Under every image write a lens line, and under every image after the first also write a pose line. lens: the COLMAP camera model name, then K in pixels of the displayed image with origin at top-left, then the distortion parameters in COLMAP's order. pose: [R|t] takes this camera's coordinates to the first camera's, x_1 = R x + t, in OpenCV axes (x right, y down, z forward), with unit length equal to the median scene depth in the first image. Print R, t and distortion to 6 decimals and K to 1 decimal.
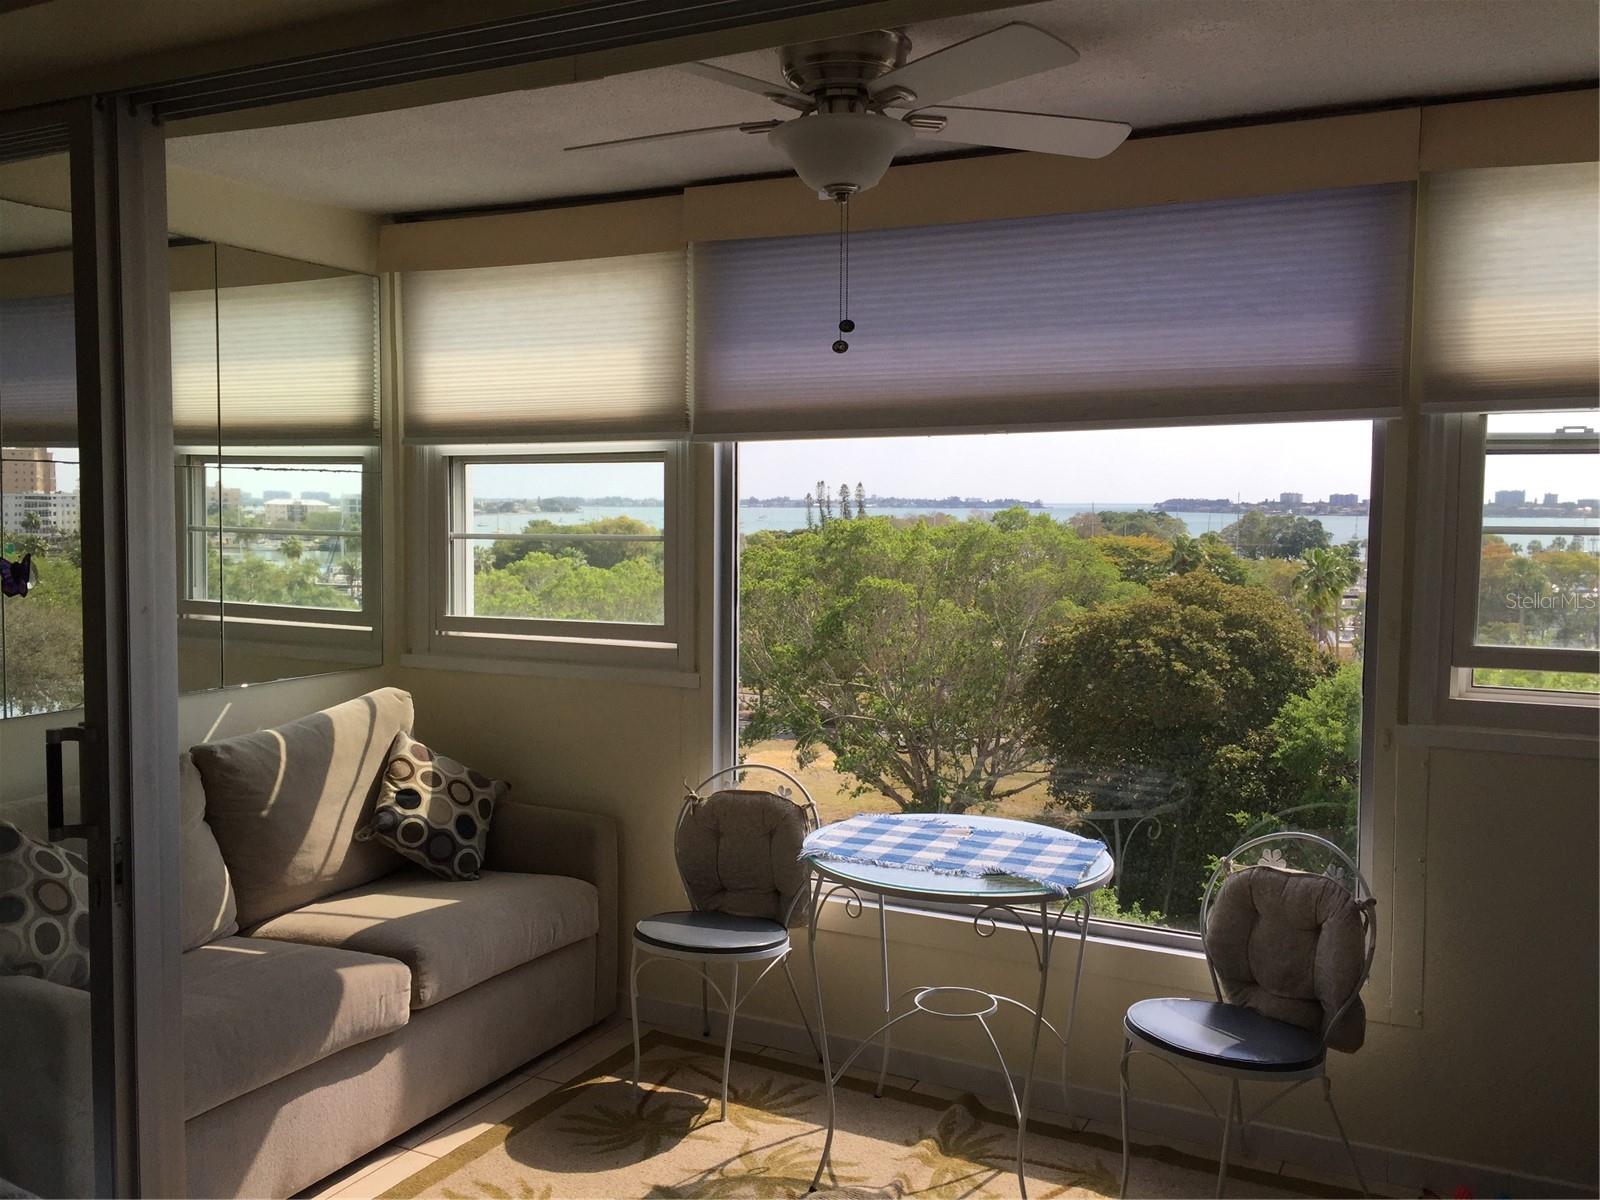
lens RADIAL K [[1364.8, 0, 800.5], [0, 1364.8, 591.4], [0, 0, 1]] dist [0.061470, -0.076980]
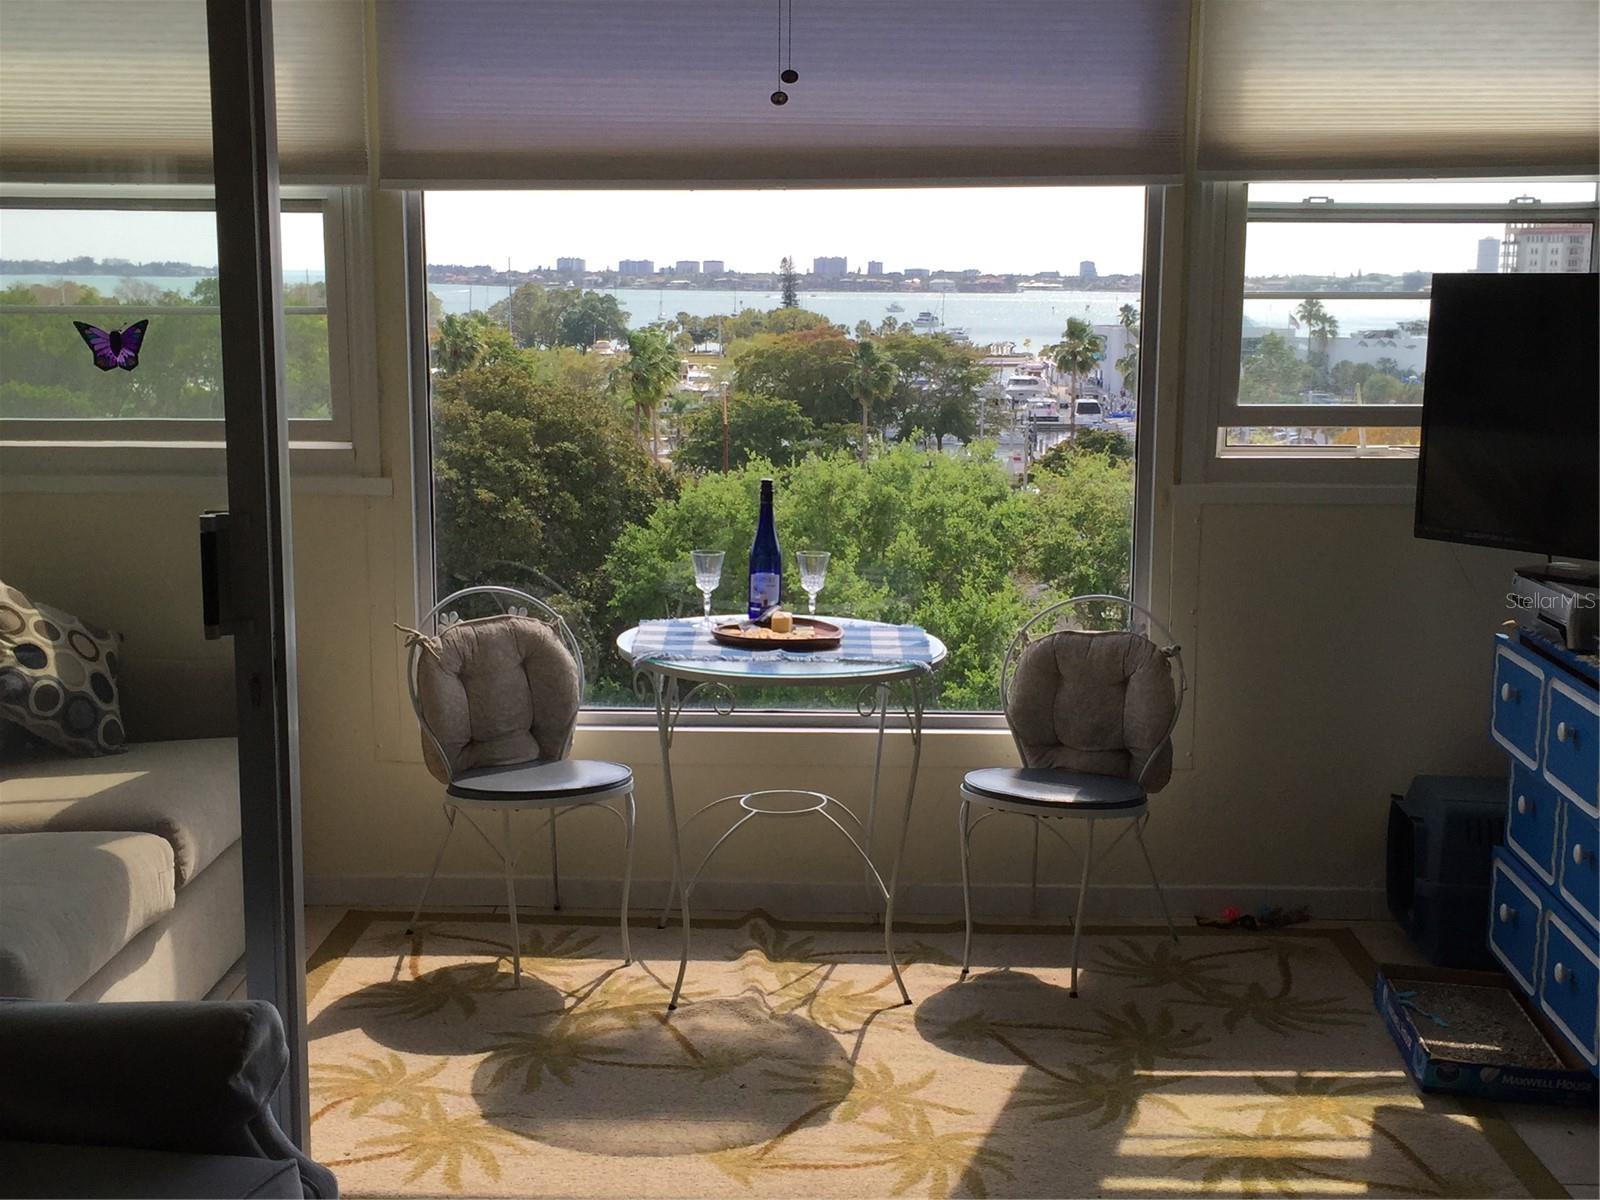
lens RADIAL K [[1920.6, 0, 798.7], [0, 1920.6, 600.3], [0, 0, 1]] dist [0.050154, 0.000000]
pose [[0.898202, -0.071369, 0.433750, -0.369654], [0.025481, 0.993526, 0.110709, 0.012035], [-0.438843, -0.088386, 0.894206, -0.148976]]
